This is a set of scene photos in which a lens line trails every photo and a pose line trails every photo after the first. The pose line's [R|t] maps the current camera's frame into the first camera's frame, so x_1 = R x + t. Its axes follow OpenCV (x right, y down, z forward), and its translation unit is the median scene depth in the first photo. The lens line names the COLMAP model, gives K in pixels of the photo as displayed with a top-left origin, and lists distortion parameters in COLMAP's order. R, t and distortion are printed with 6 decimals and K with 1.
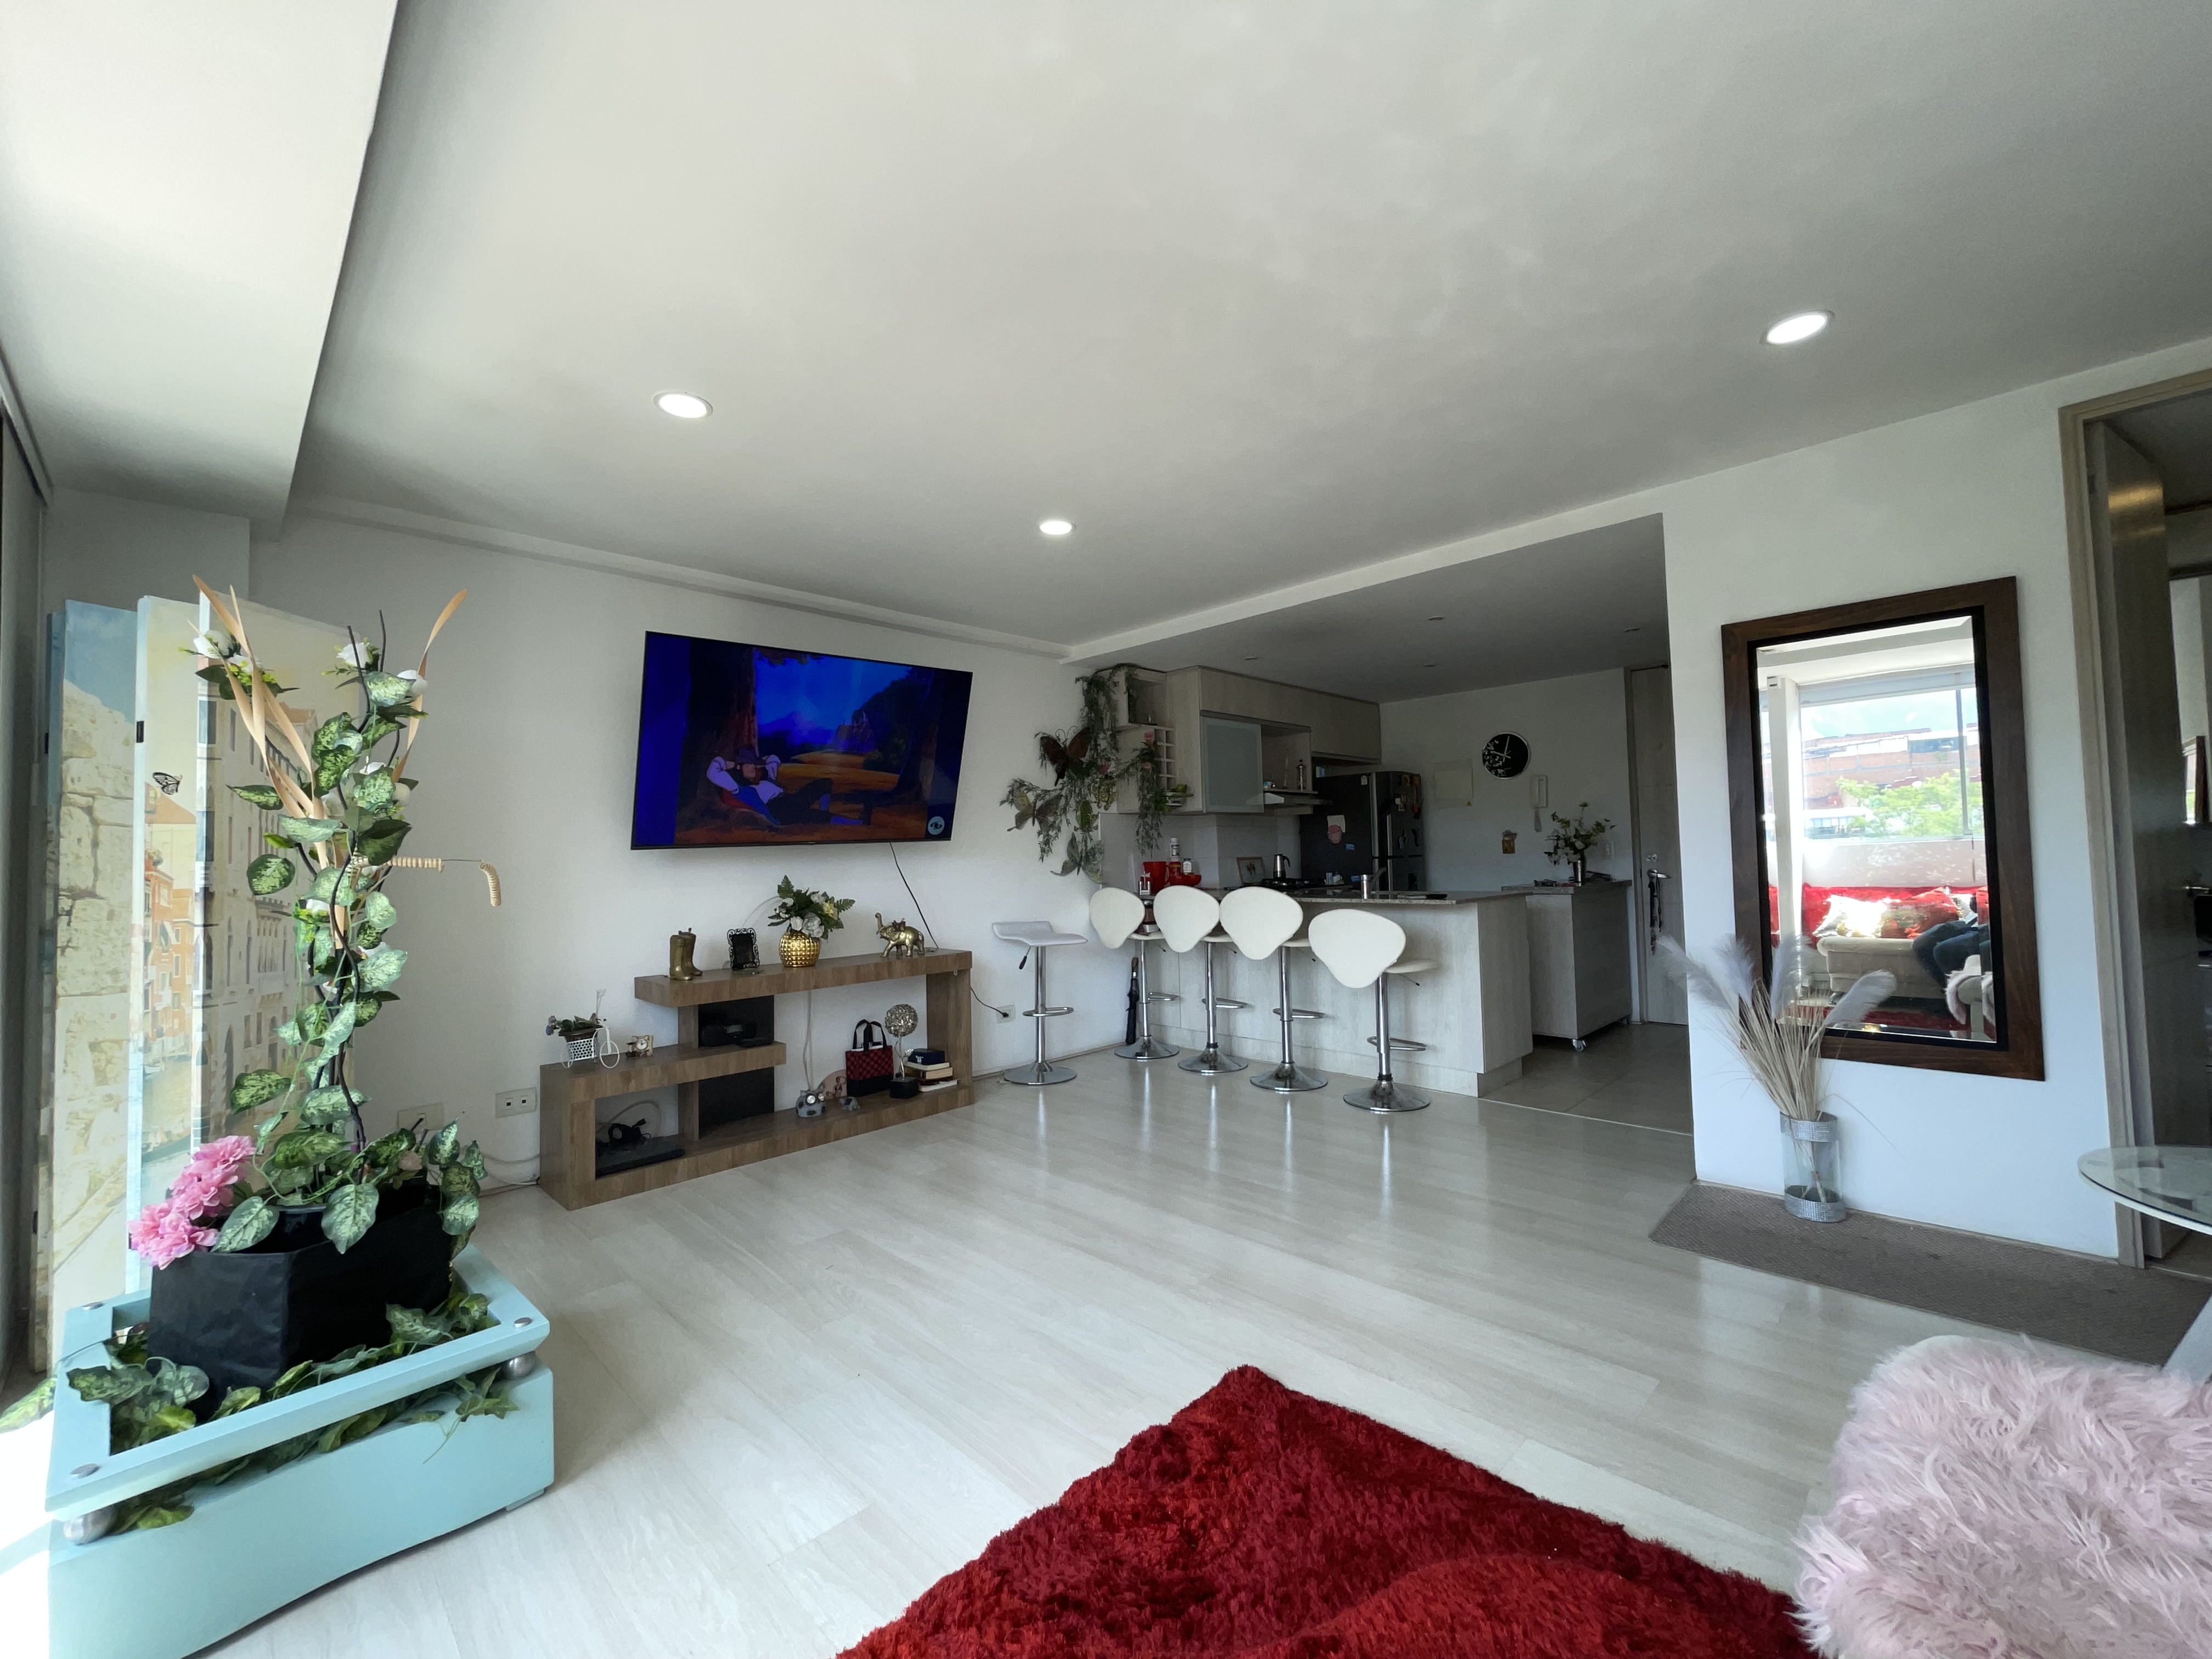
lens RADIAL K [[898.2, 0, 1108.9], [0, 898.2, 826.4], [0, 0, 1]] dist [-0.002462, 0.000038]
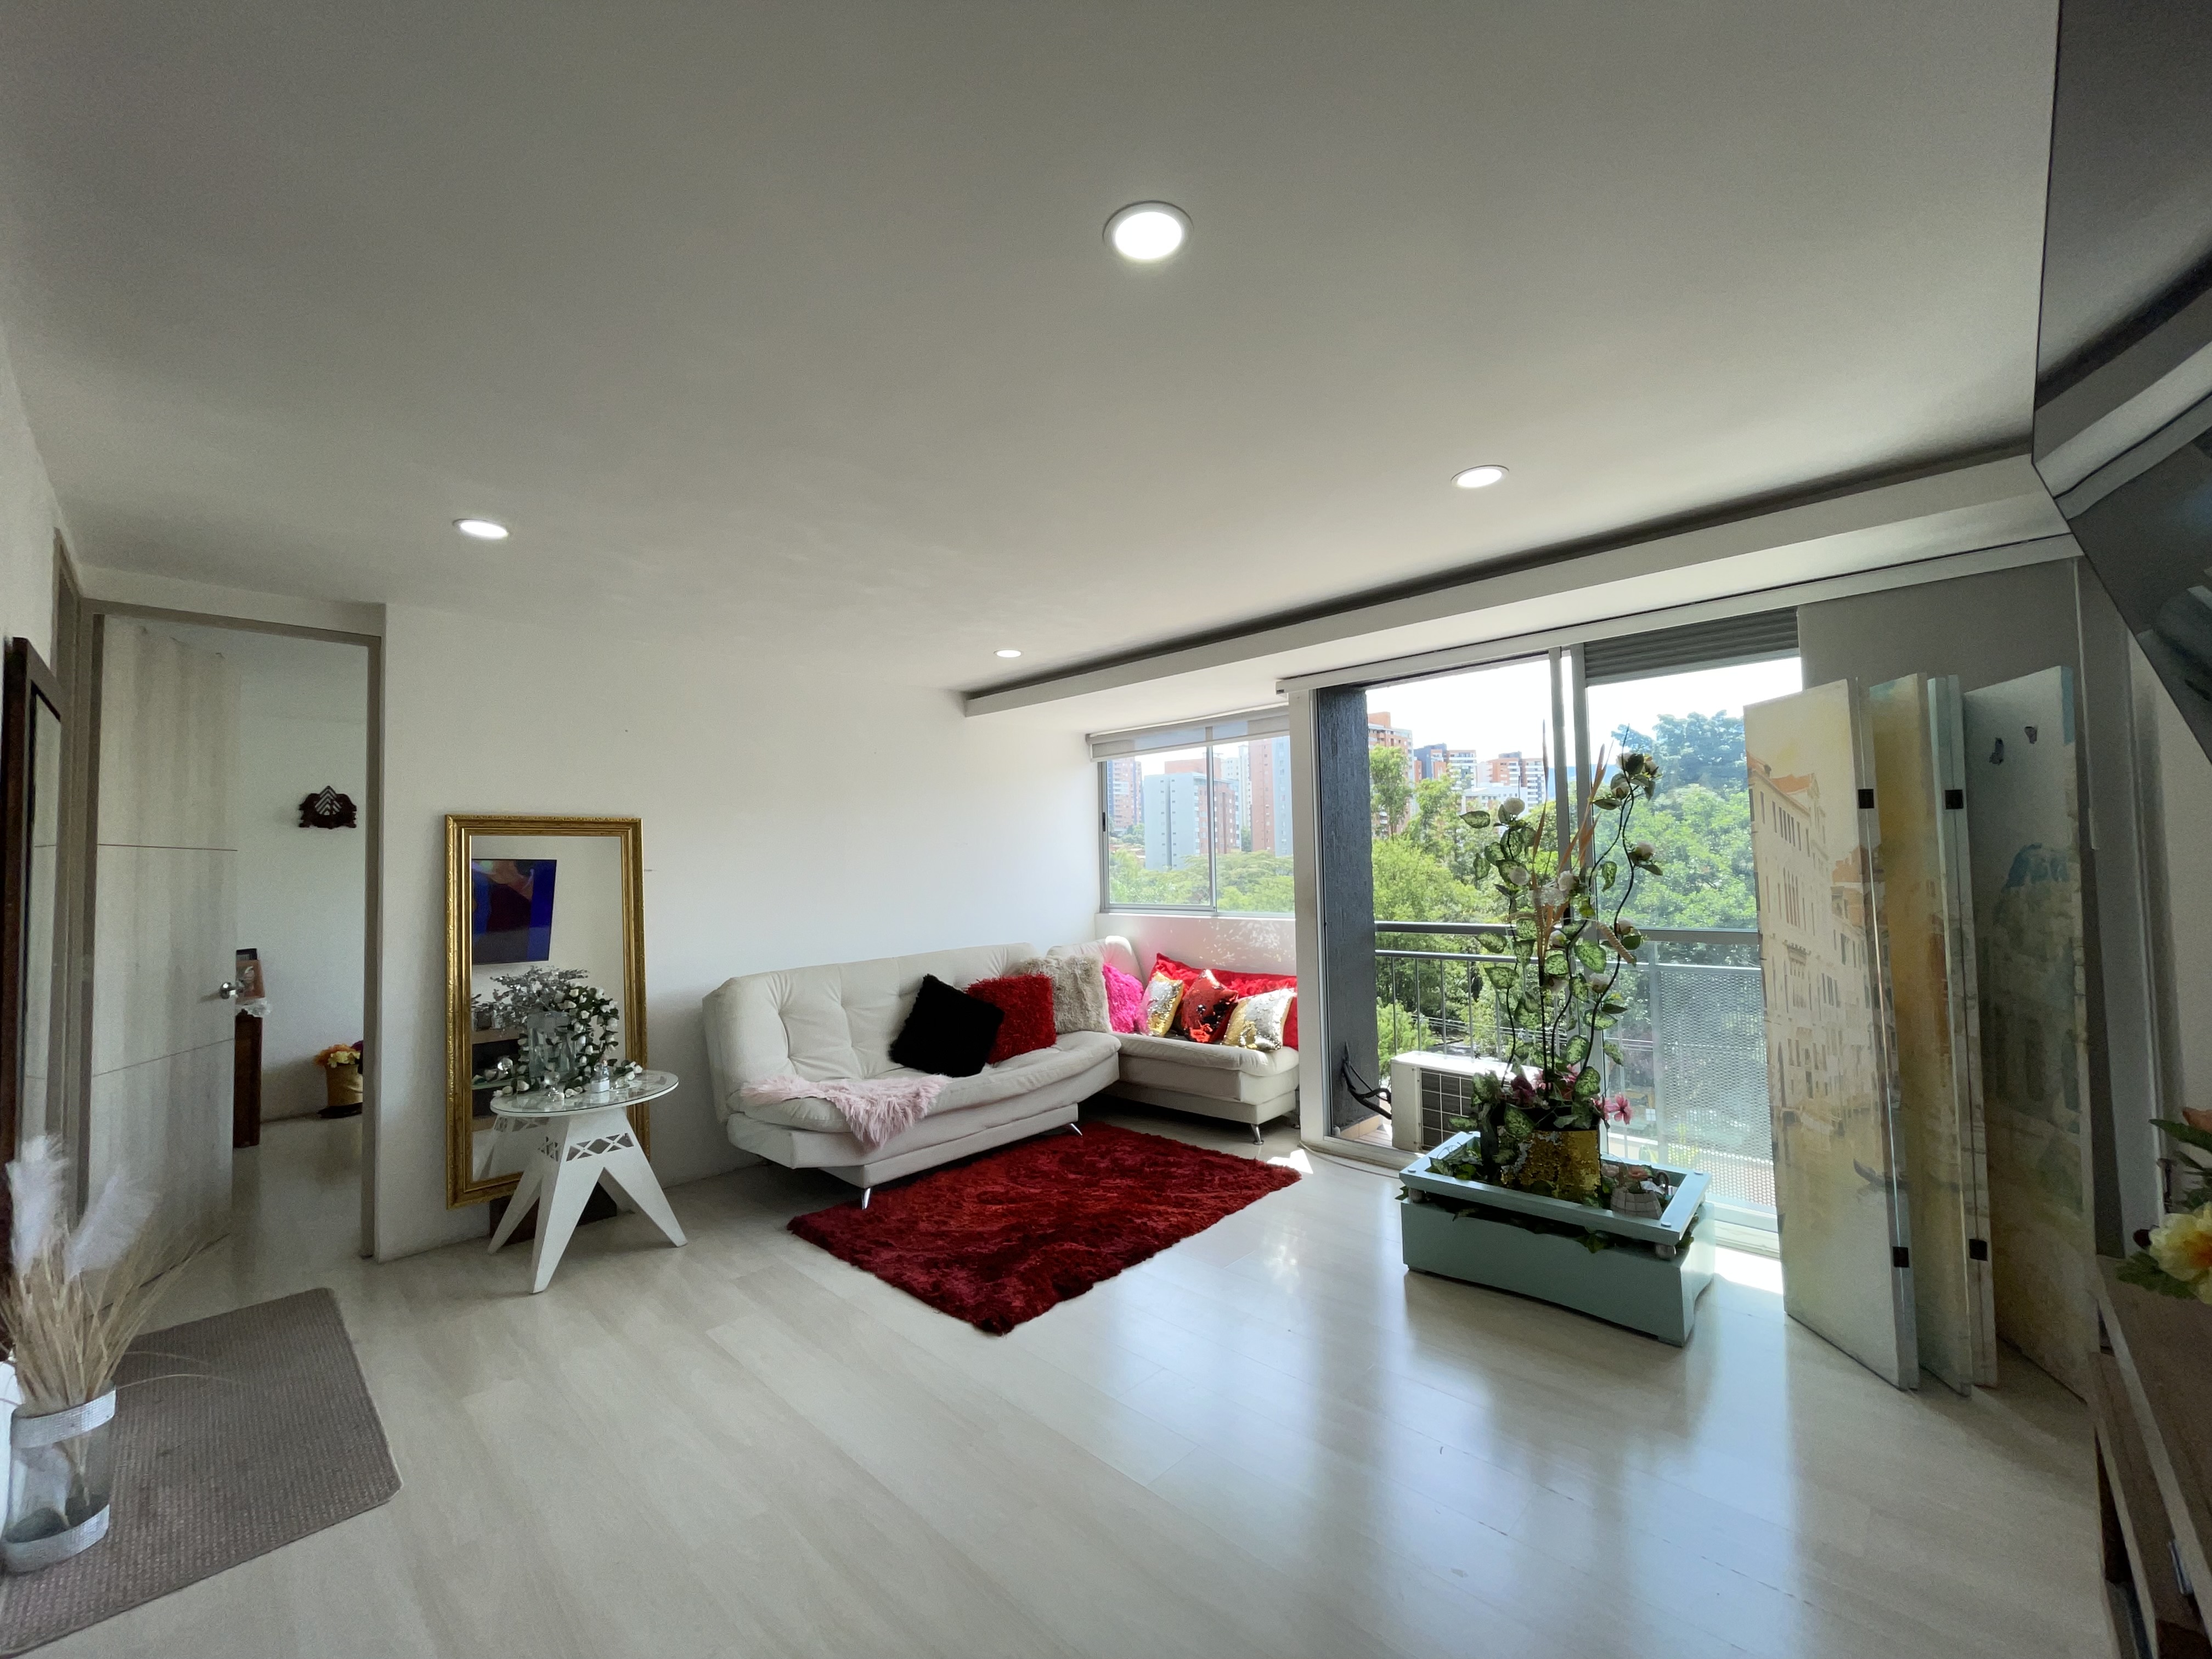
lens RADIAL K [[898.2, 0, 1108.9], [0, 898.2, 826.4], [0, 0, 1]] dist [-0.002462, 0.000038]
pose [[-0.998746, 0.048121, -0.013829, -0.014256], [0.049090, 0.995479, -0.081316, -0.009942], [0.009853, -0.081893, -0.996592, 0.969508]]
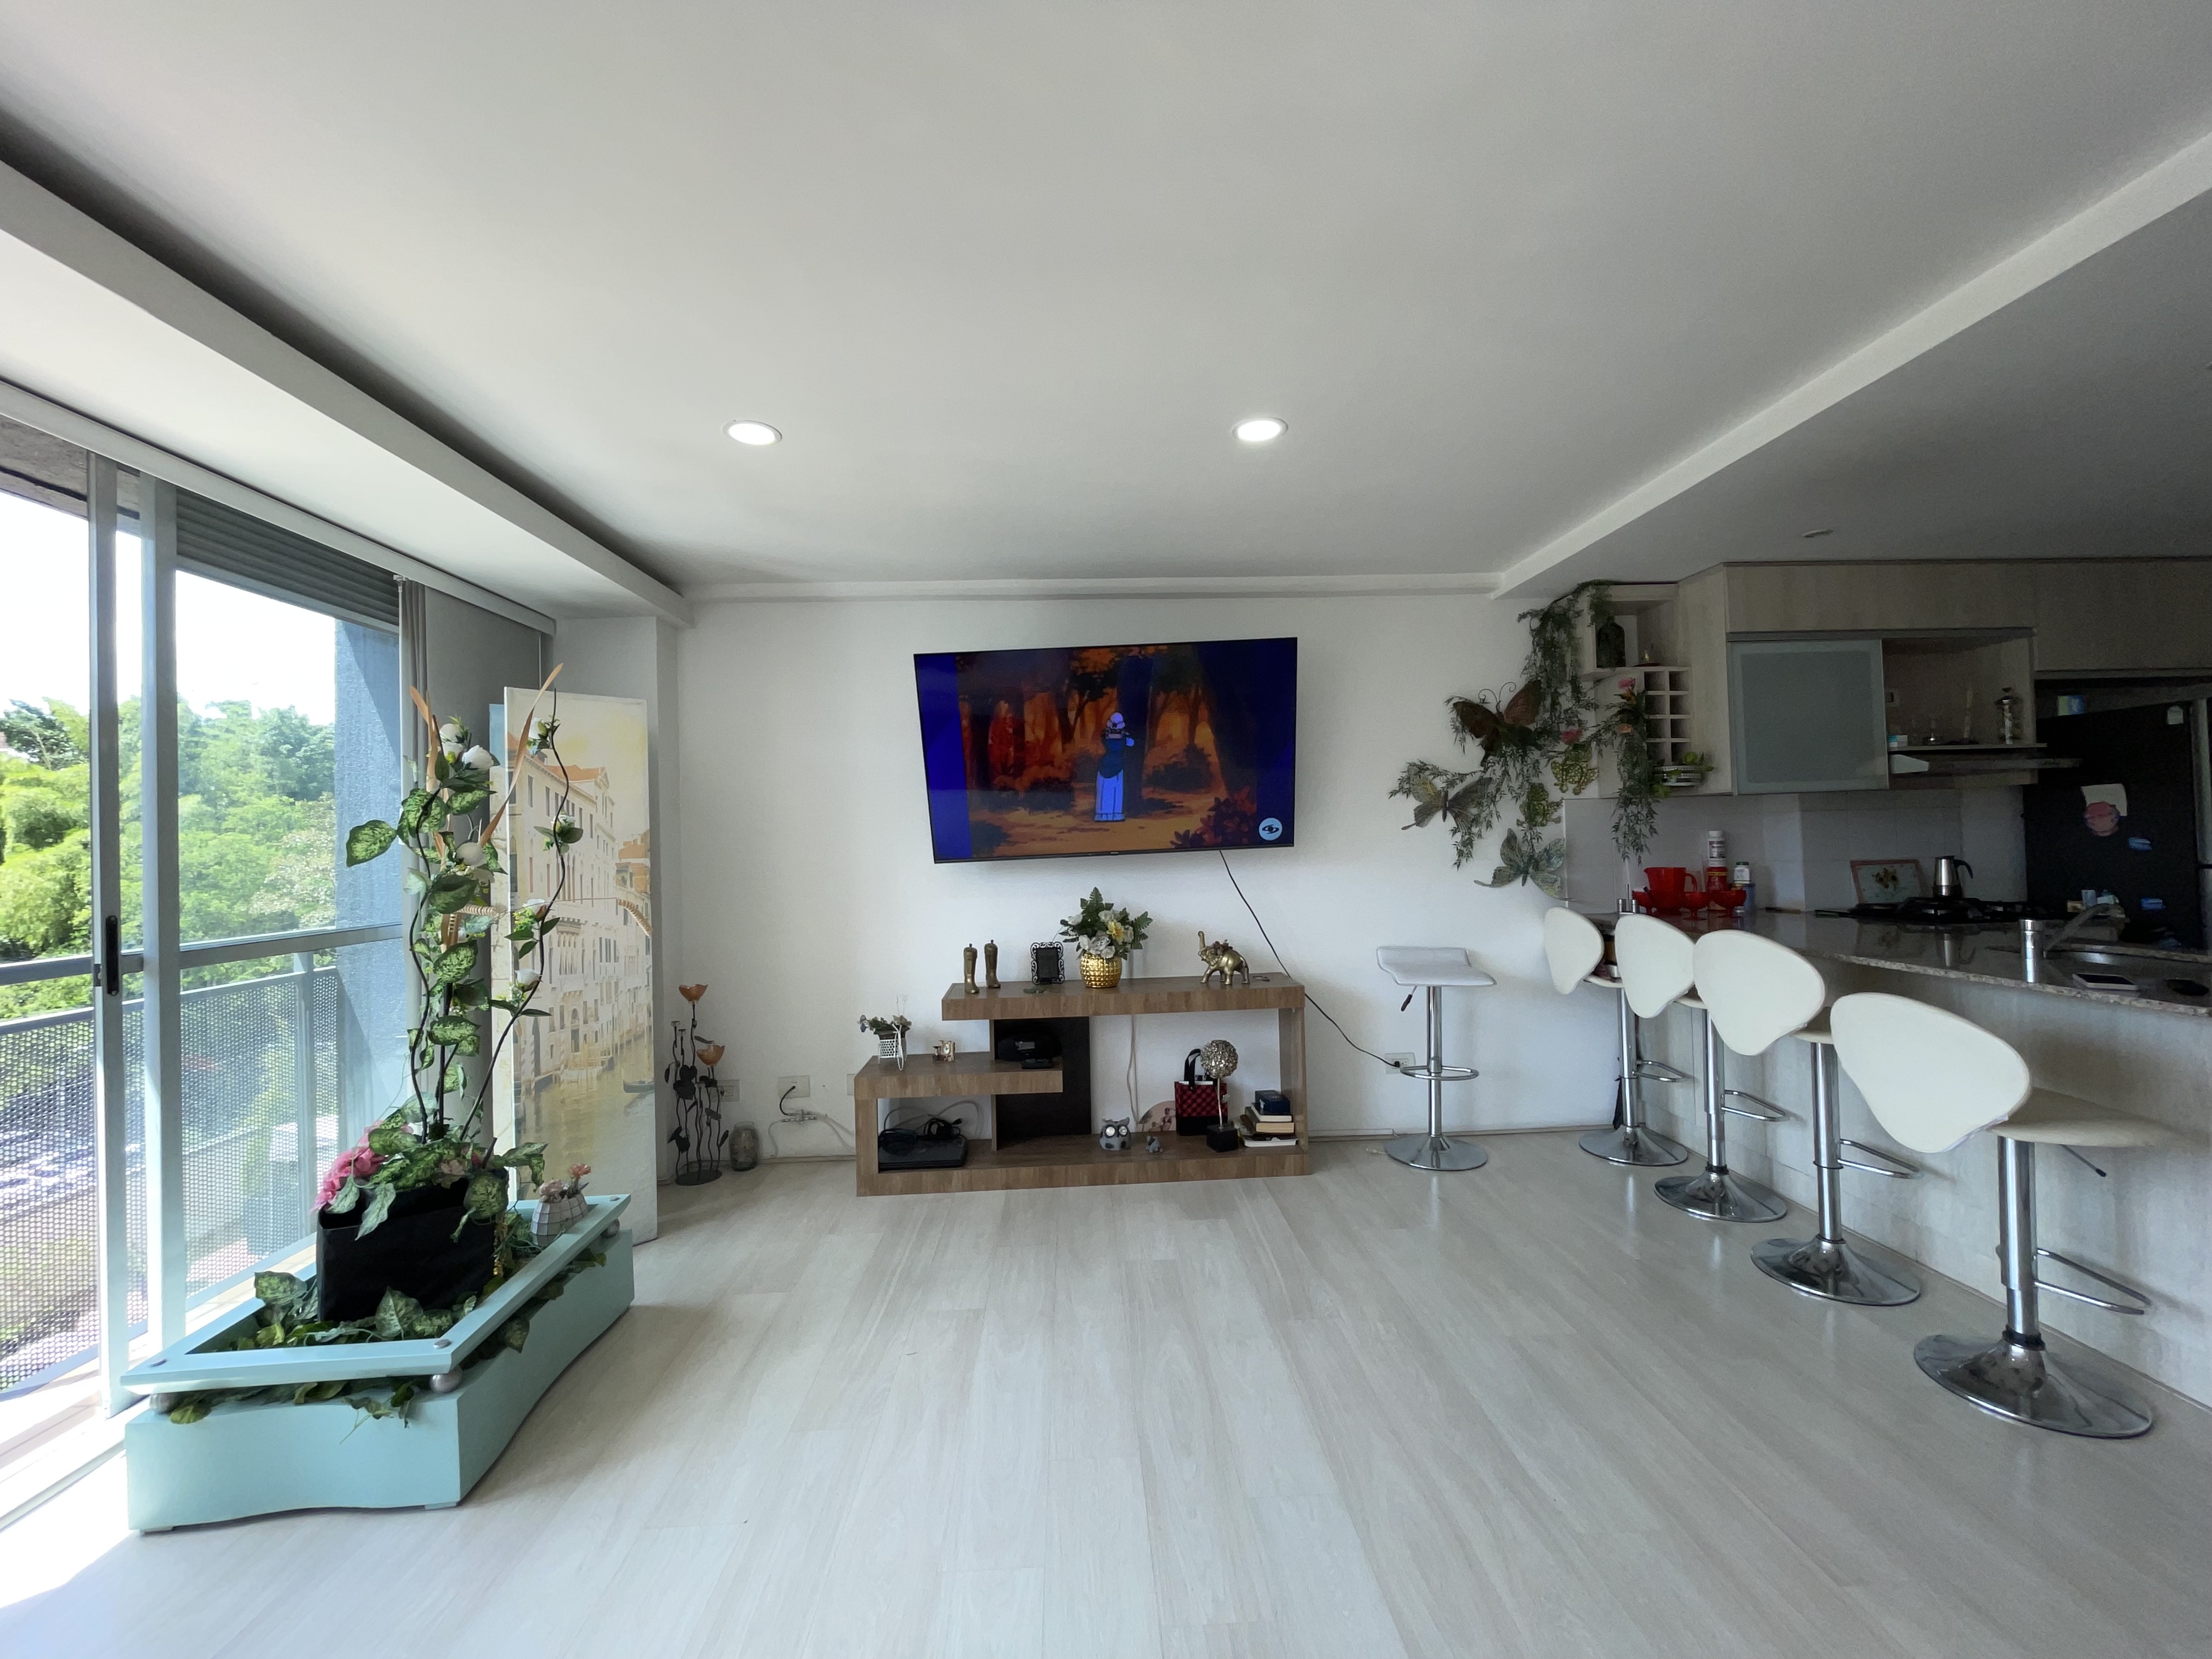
lens RADIAL K [[898.2, 0, 1108.9], [0, 898.2, 826.4], [0, 0, 1]] dist [-0.002462, 0.000038]
pose [[0.734850, -0.005189, -0.678209, 0.232240], [0.032574, 0.999087, 0.027650, -0.027822], [0.677446, -0.042411, 0.734348, 0.260256]]
